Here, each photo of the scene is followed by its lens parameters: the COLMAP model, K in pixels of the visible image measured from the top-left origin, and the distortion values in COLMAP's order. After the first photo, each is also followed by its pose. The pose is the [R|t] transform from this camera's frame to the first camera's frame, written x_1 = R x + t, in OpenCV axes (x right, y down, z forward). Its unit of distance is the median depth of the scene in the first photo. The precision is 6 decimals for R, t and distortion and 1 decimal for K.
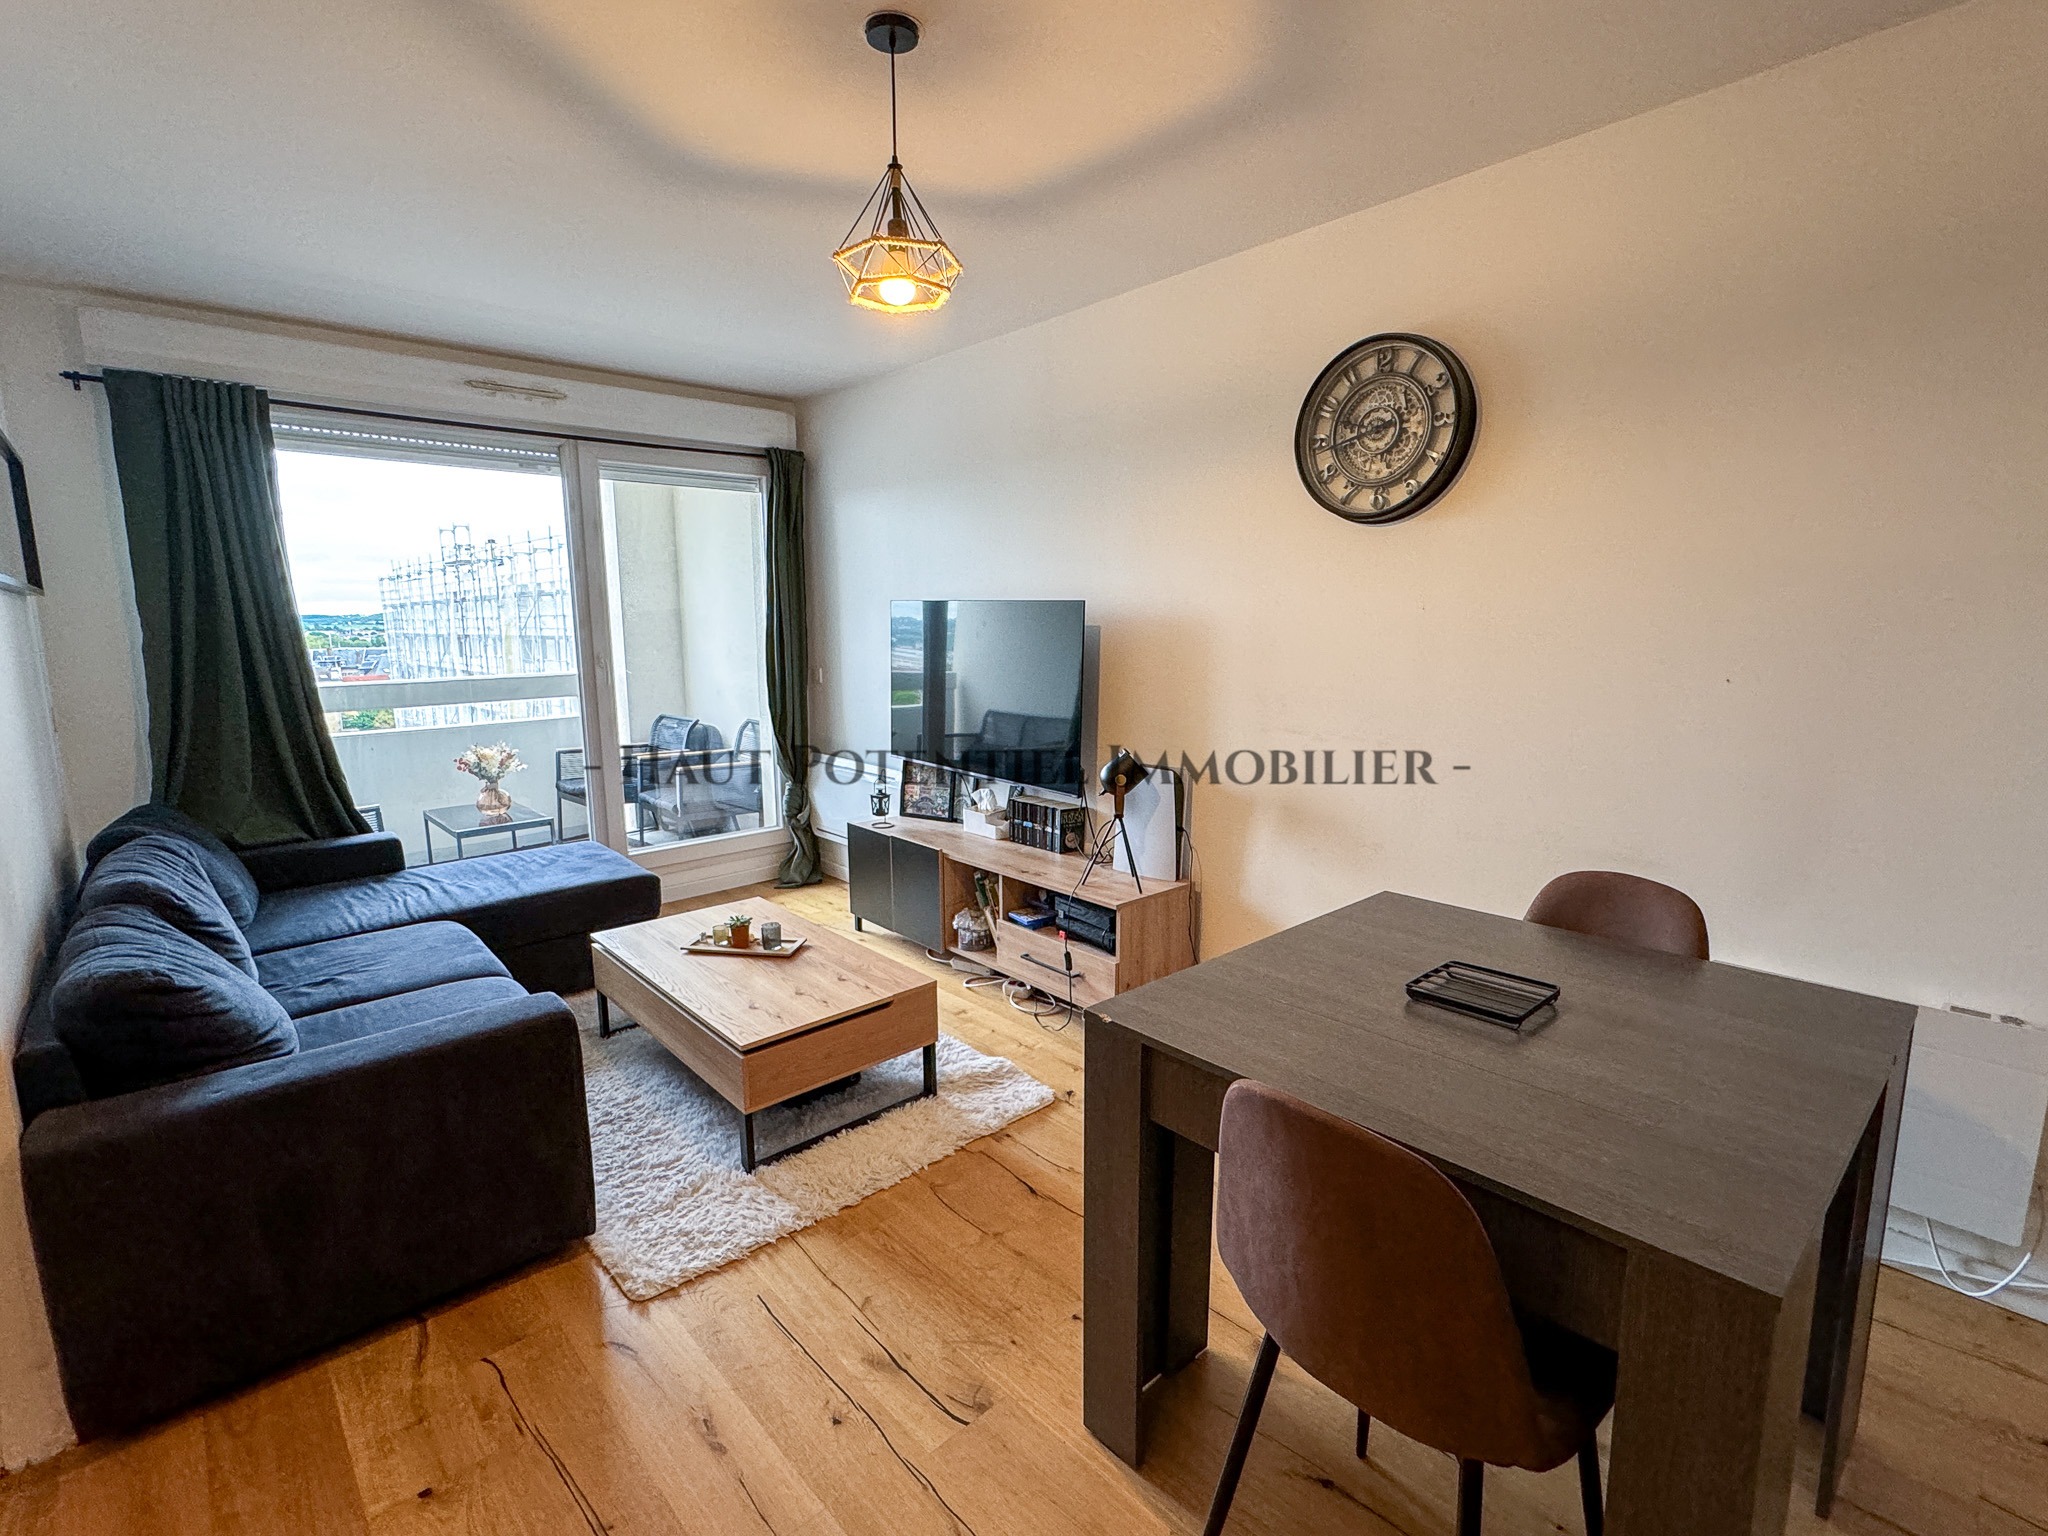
lens RADIAL K [[949.5, 0, 1020.0], [0, 949.5, 764.0], [0, 0, 1]] dist [0.000741, 0.000495]
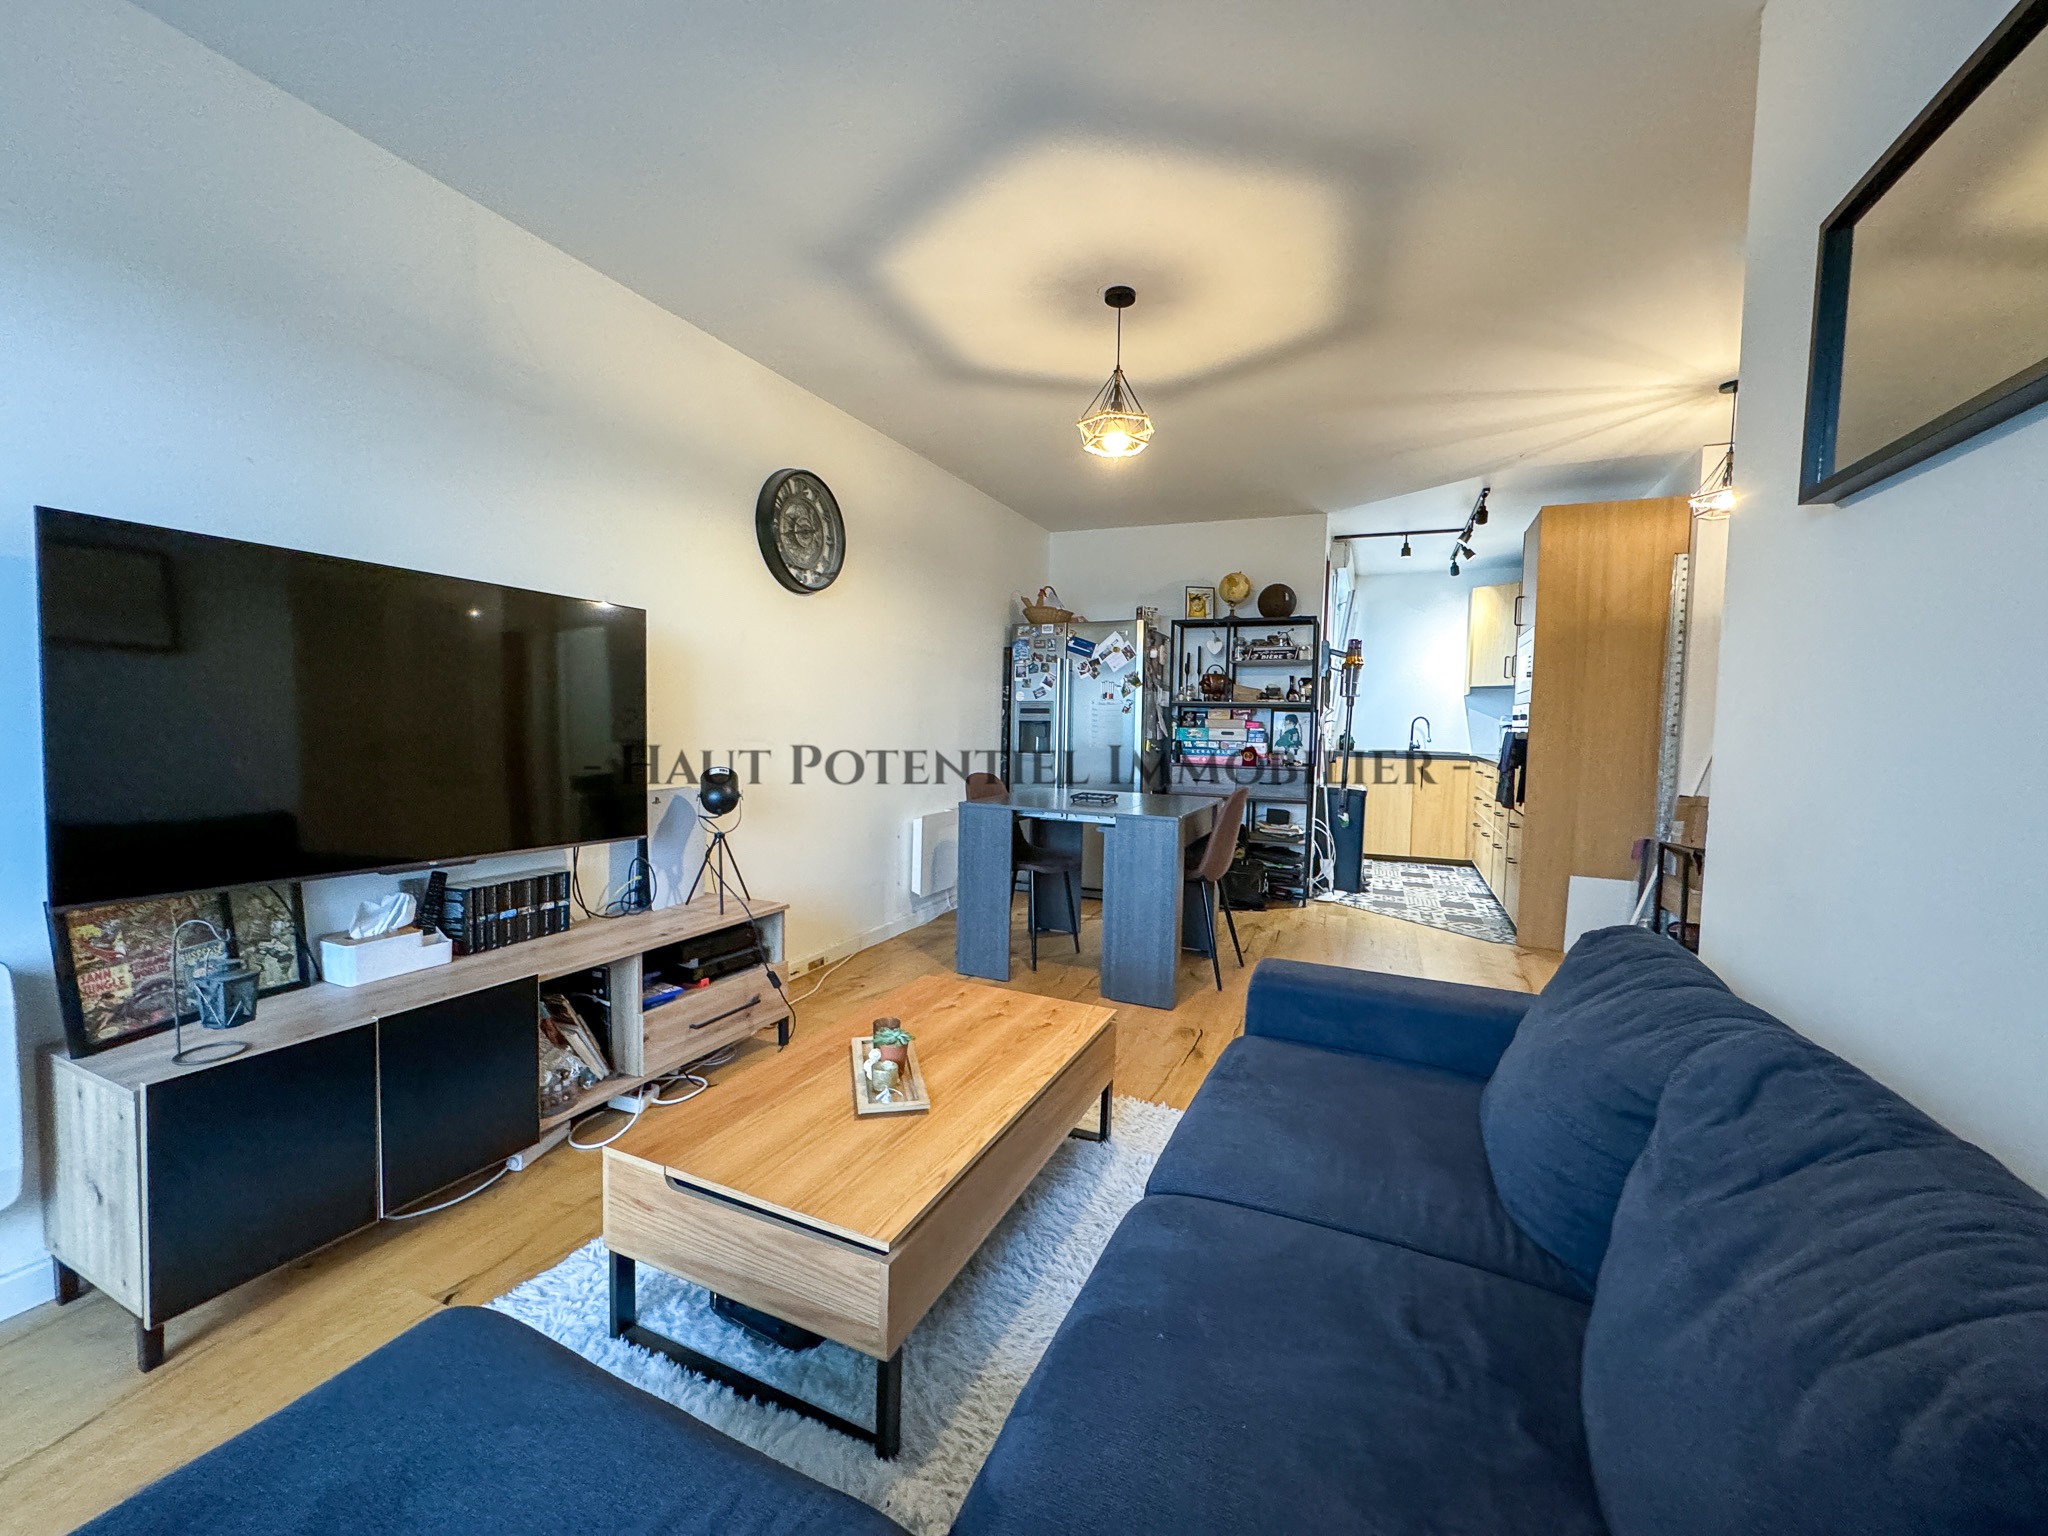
lens RADIAL K [[815.5, 0, 1023.0], [0, 815.5, 764.1], [0, 0, 1]] dist [-0.001034, 0.000565]
pose [[-0.394818, -0.057159, 0.916979, -0.711384], [0.121855, 0.985988, 0.113927, -0.068422], [-0.910643, 0.156720, -0.382321, 0.921405]]
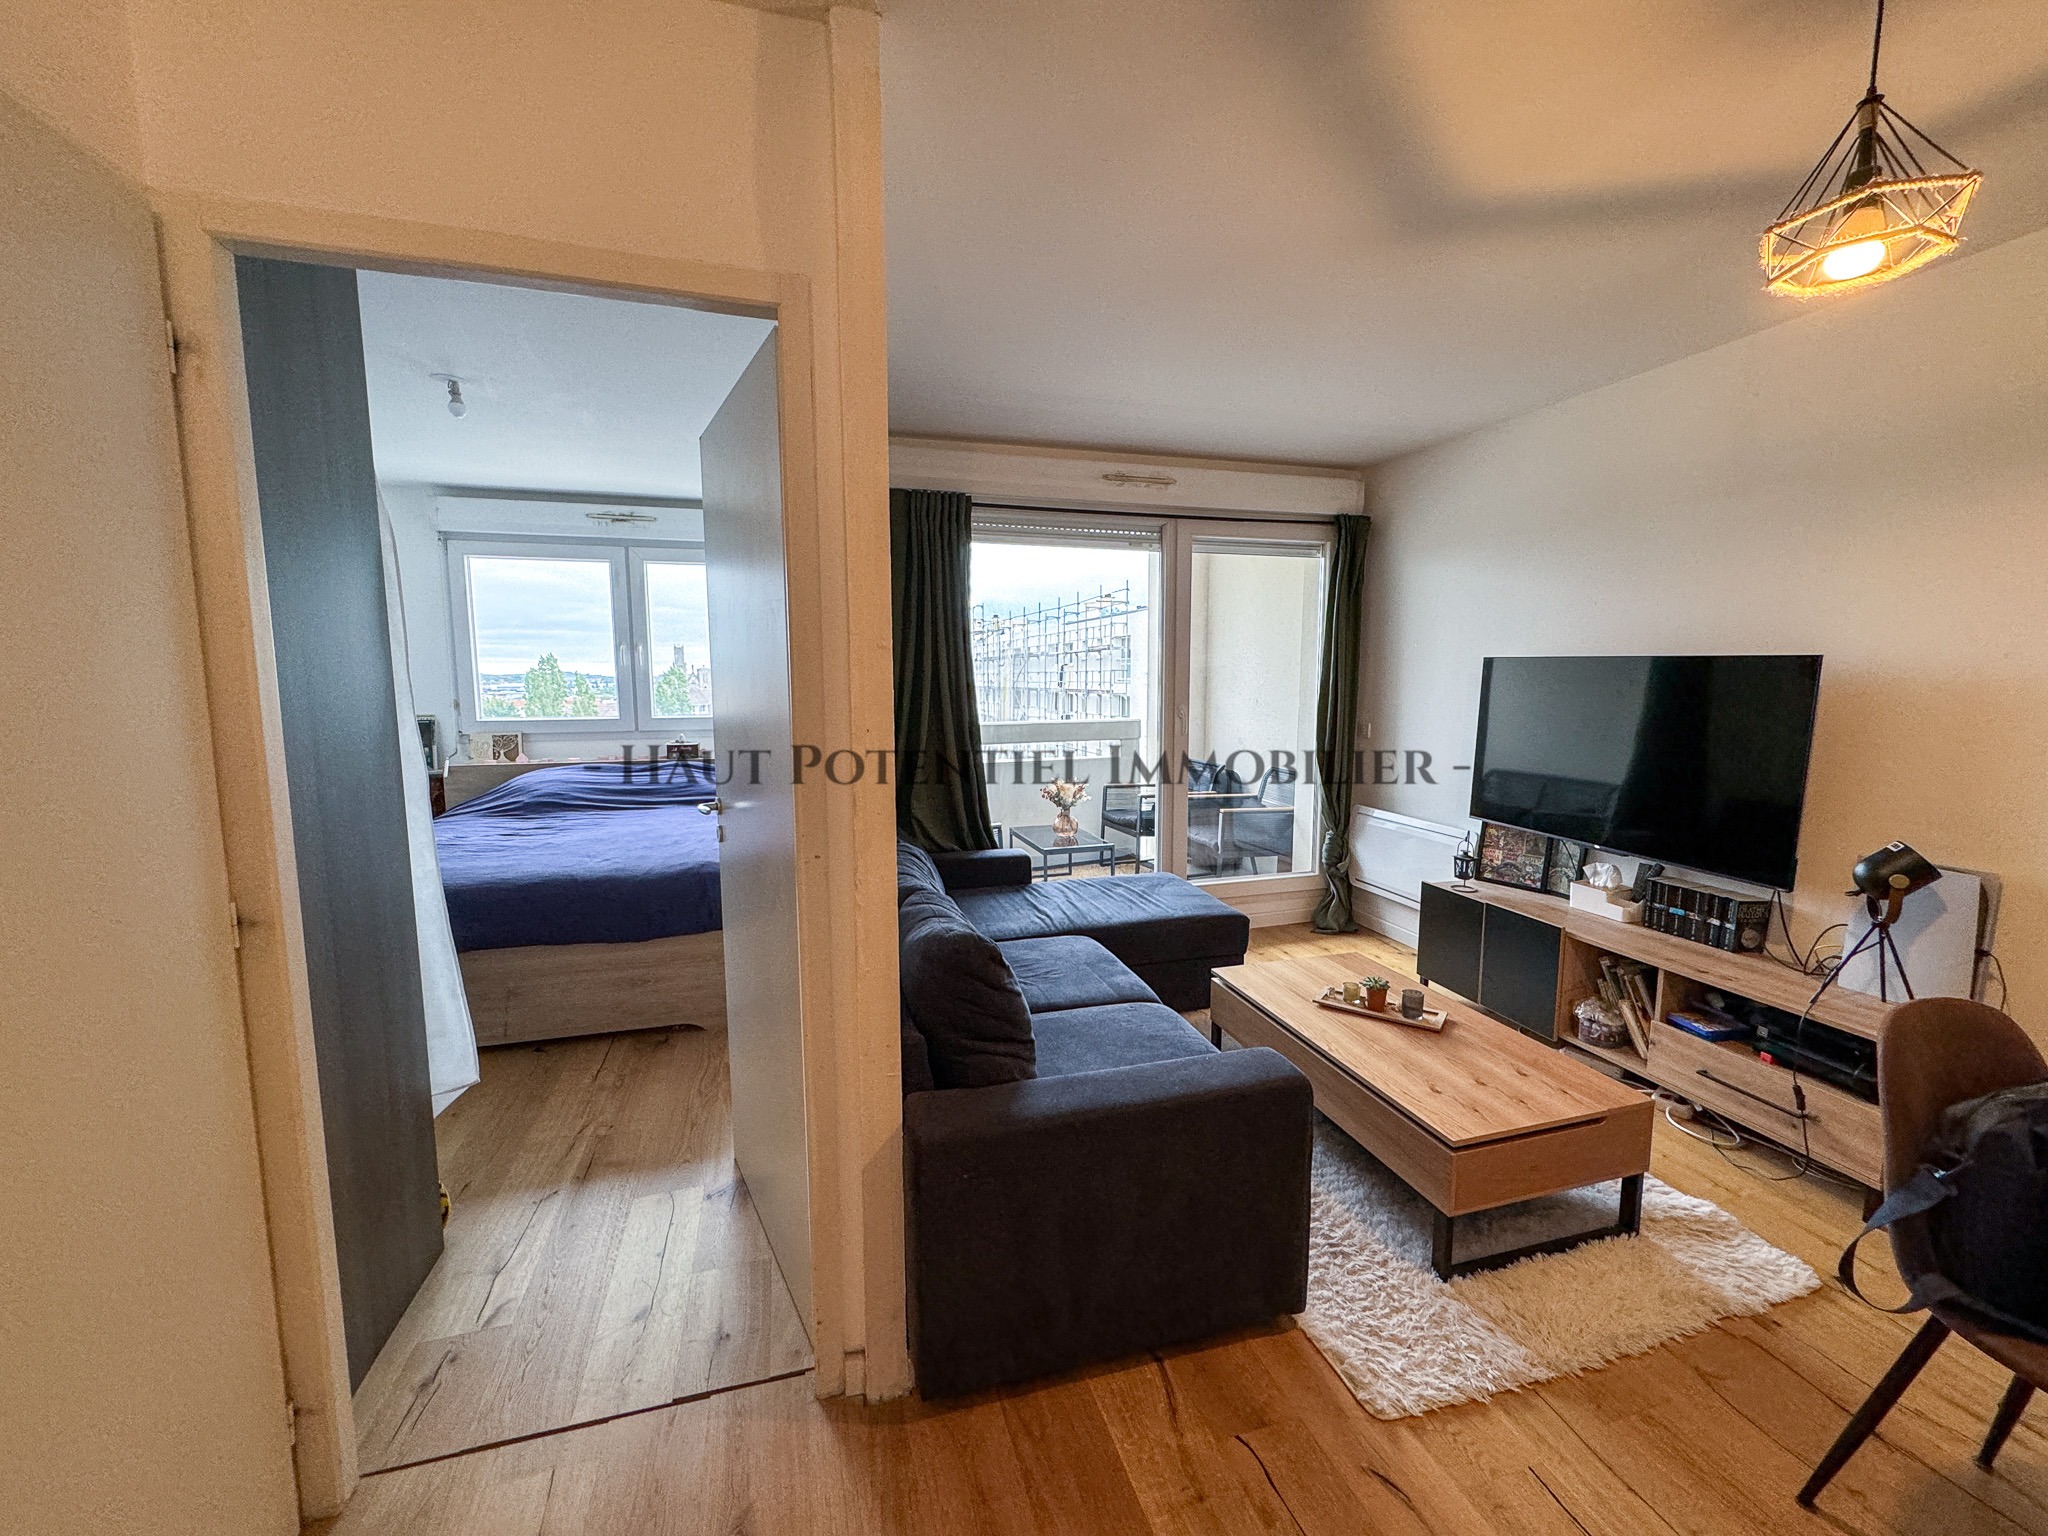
lens RADIAL K [[815.5, 0, 1023.0], [0, 815.5, 764.1], [0, 0, 1]] dist [-0.001034, 0.000565]
pose [[0.897472, 0.051306, -0.438077, -0.221766], [-0.070135, 0.997175, -0.026899, -0.009271], [0.435459, 0.054866, 0.898535, 0.063234]]
